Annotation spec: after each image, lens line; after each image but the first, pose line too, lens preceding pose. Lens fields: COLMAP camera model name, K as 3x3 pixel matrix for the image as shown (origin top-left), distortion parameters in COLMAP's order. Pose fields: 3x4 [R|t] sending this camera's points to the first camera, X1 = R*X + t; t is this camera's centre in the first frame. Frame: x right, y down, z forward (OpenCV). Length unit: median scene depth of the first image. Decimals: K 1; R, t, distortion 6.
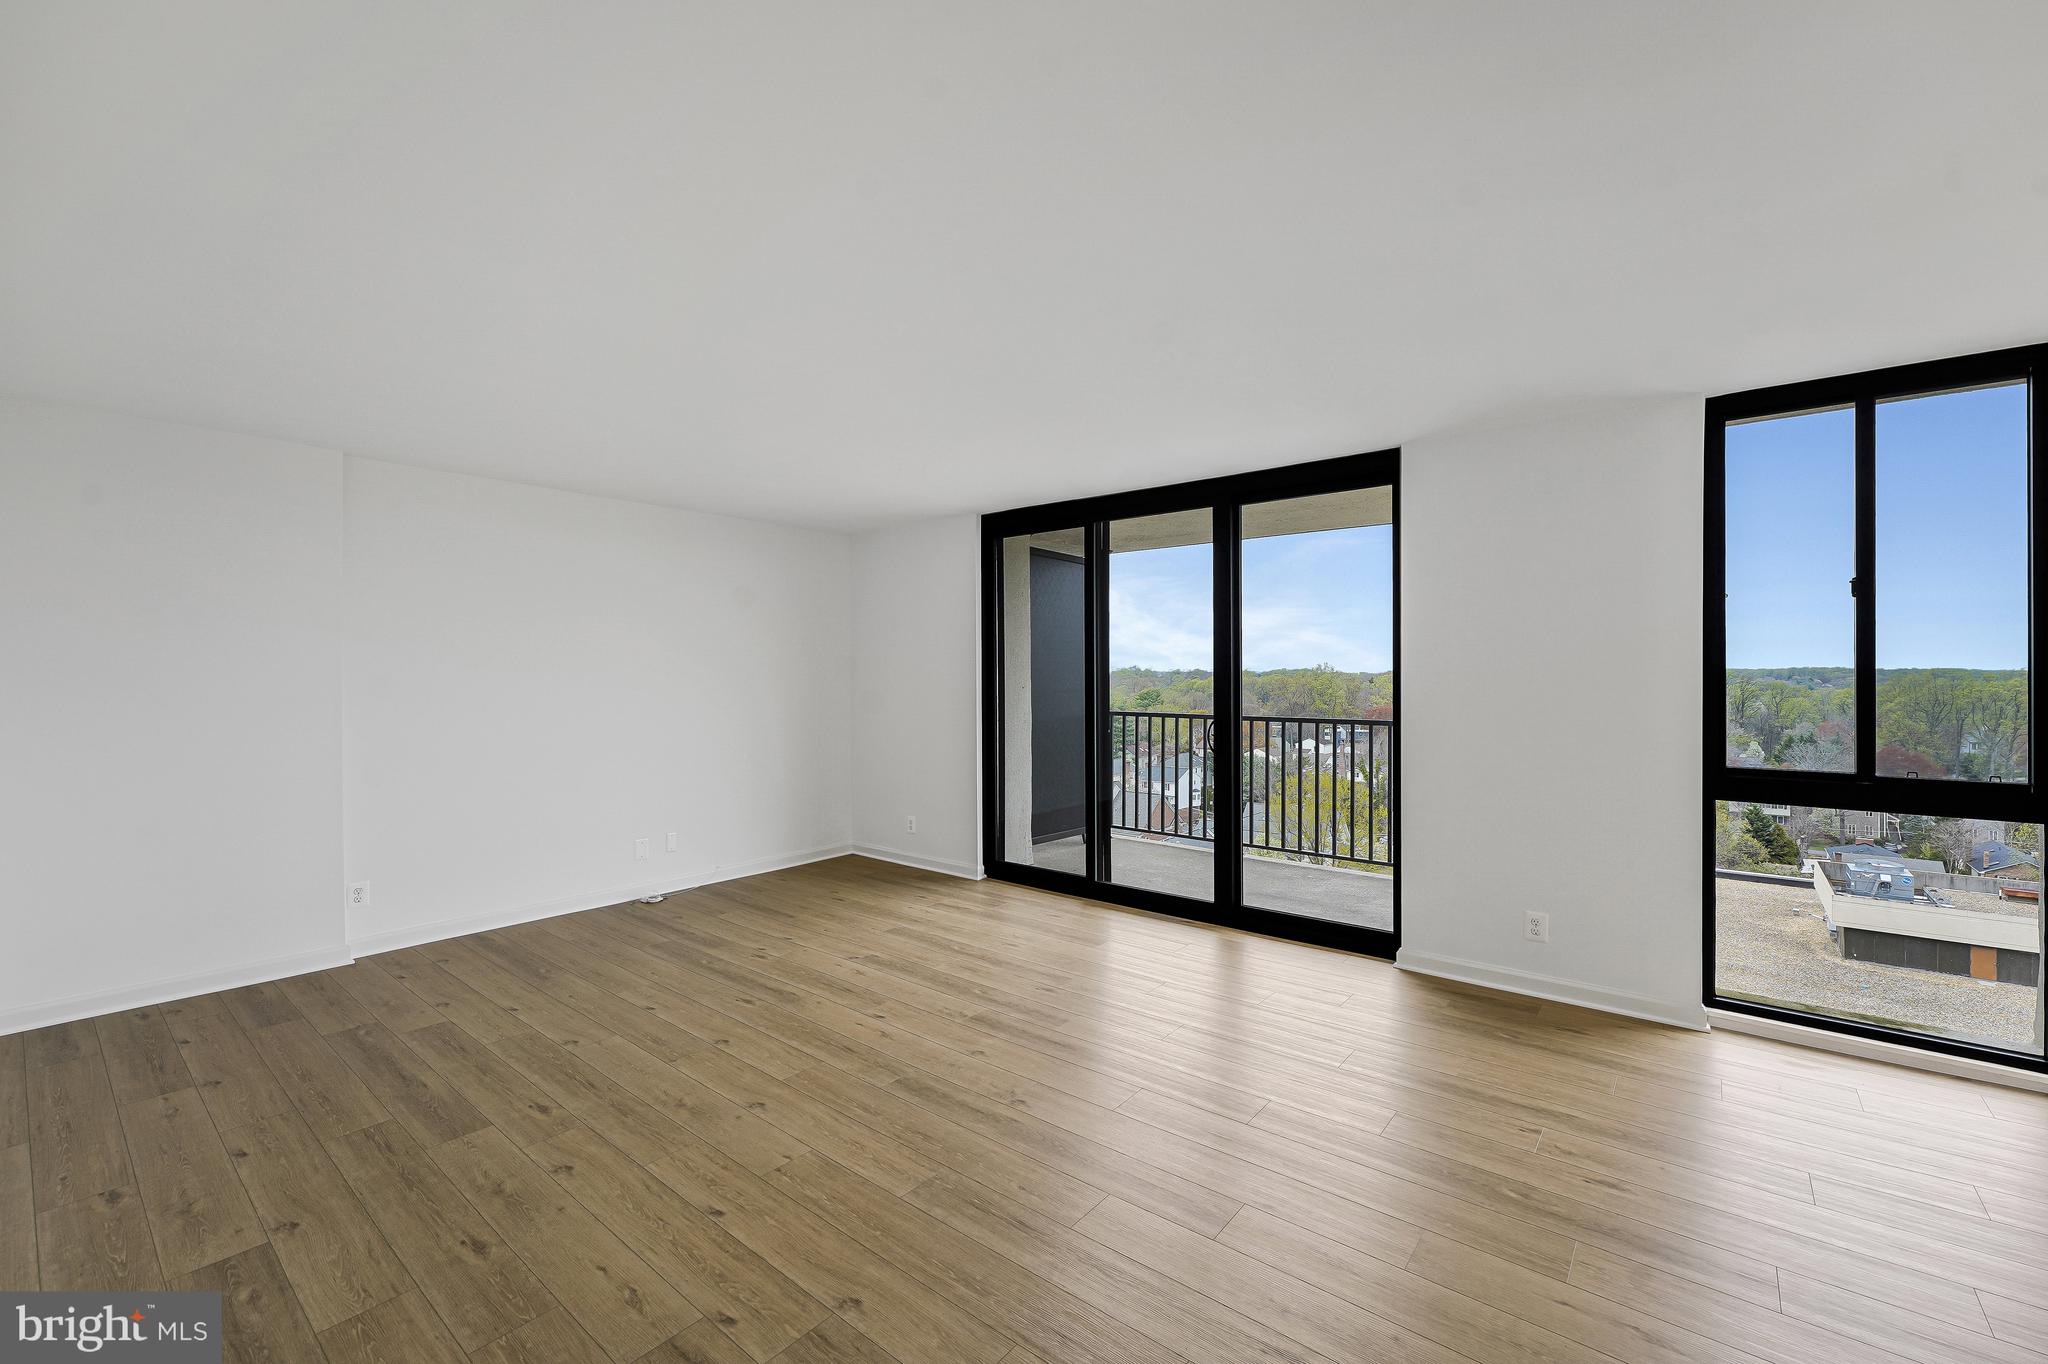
lens RADIAL K [[818.8, 0, 1017.1], [0, 818.8, 676.8], [0, 0, 1]] dist [0.000583, 0.000050]
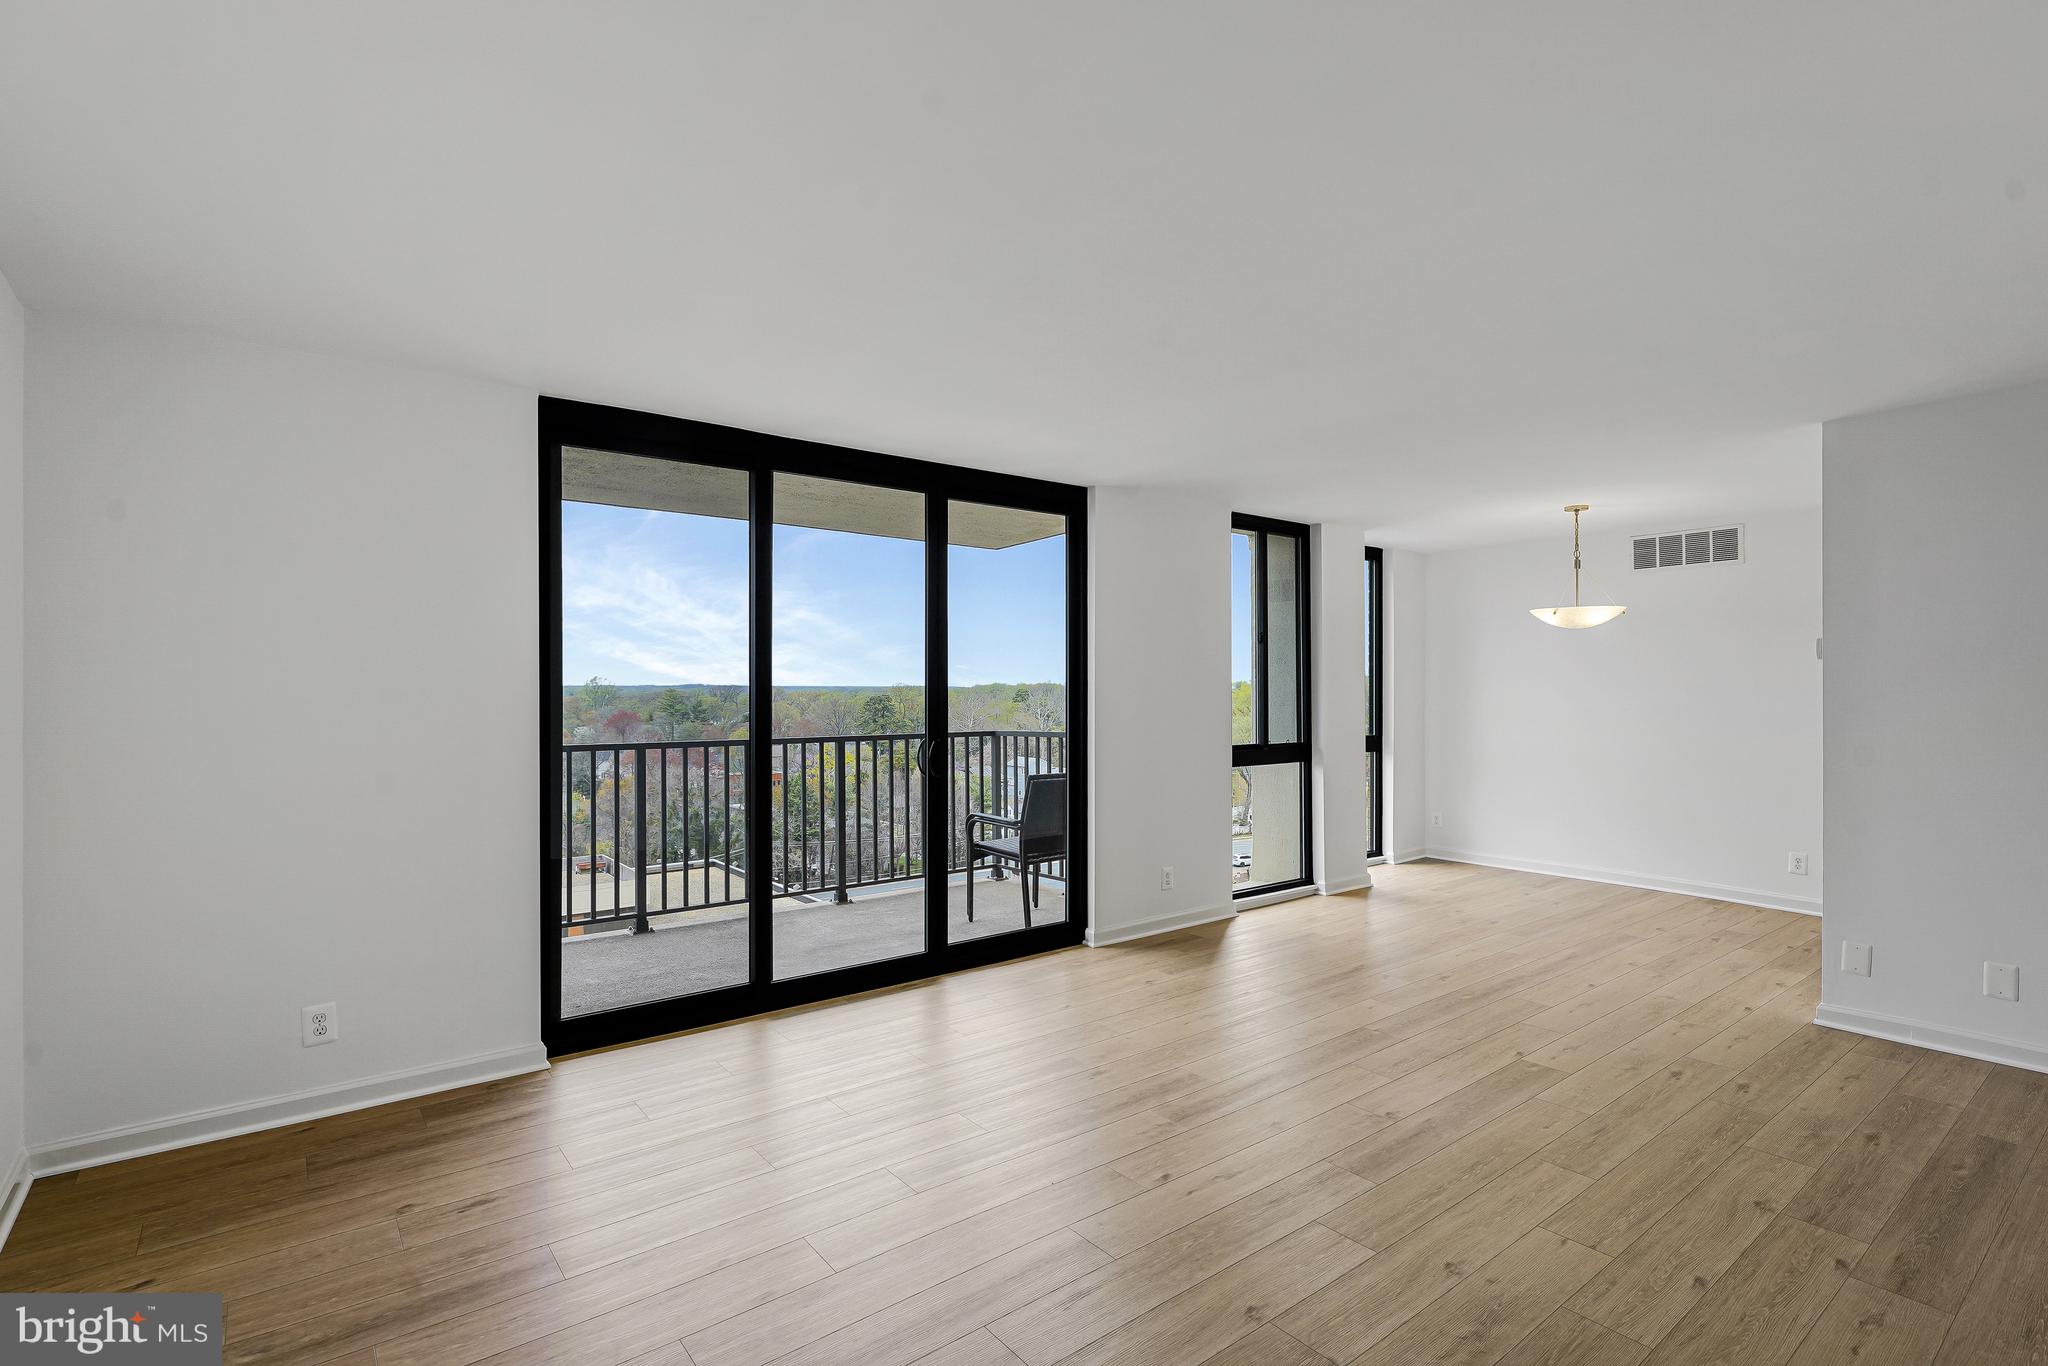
lens RADIAL K [[939.8, 0, 1021.9], [0, 939.8, 691.3], [0, 0, 1]] dist [-0.002573, 0.000929]
pose [[0.243547, -0.000682, 0.969889, -0.710604], [0.001052, 0.999999, 0.000439, 0.000150], [-0.969888, 0.000914, 0.243548, 0.673610]]
